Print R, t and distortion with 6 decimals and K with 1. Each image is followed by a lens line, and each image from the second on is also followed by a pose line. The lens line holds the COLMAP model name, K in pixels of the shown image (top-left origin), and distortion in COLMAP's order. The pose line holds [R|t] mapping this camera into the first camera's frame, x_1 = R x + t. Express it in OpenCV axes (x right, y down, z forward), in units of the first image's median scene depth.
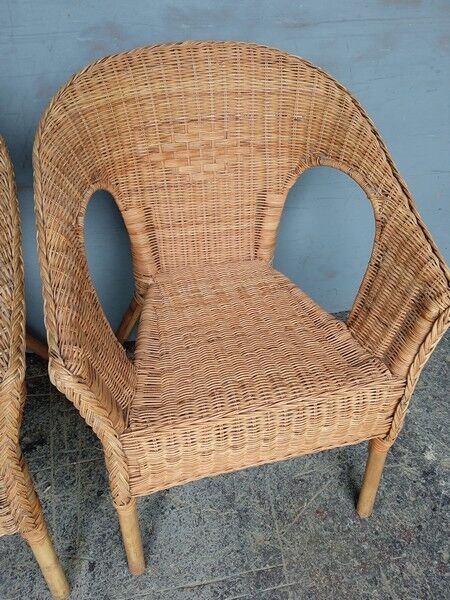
lens RADIAL K [[504.7, 0, 225.2], [0, 504.7, 295.0], [0, 0, 1]] dist [0.111657, -0.190465]
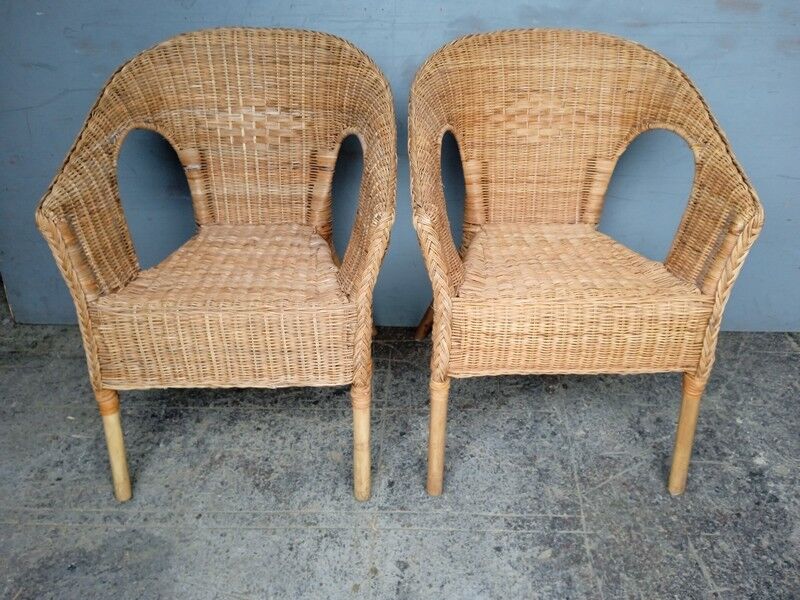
lens RADIAL K [[673.0, 0, 402.6], [0, 673.0, 293.0], [0, 0, 1]] dist [0.111657, -0.190465]
pose [[0.973205, 0.099476, -0.207310, 0.009072], [-0.142261, 0.968797, -0.202964, 0.435374], [0.180651, 0.227017, 0.956989, -0.401624]]
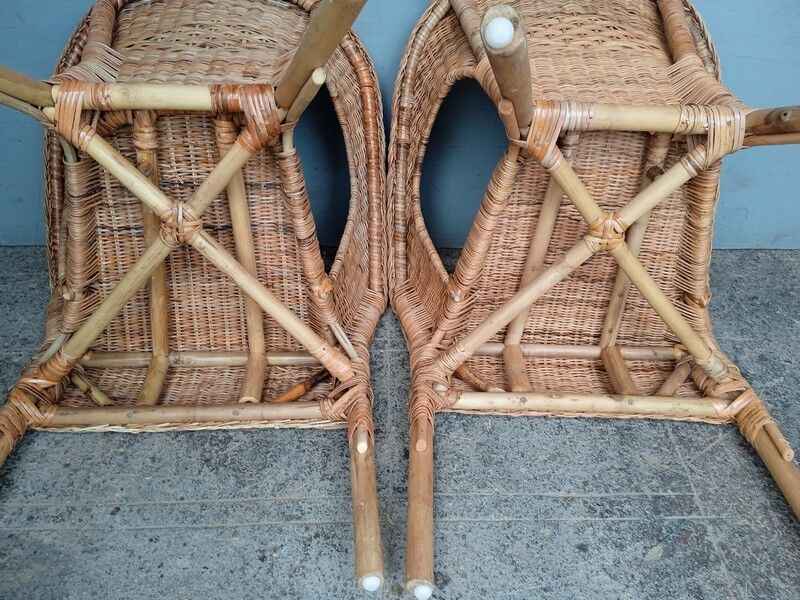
lens RADIAL K [[673.0, 0, 403.4], [0, 673.0, 296.5], [0, 0, 1]] dist [0.111657, -0.190465]
pose [[0.985401, 0.098005, -0.139215, -0.160341], [-0.120459, 0.979193, -0.163310, 0.476465], [0.120313, 0.177695, 0.976703, 0.055245]]
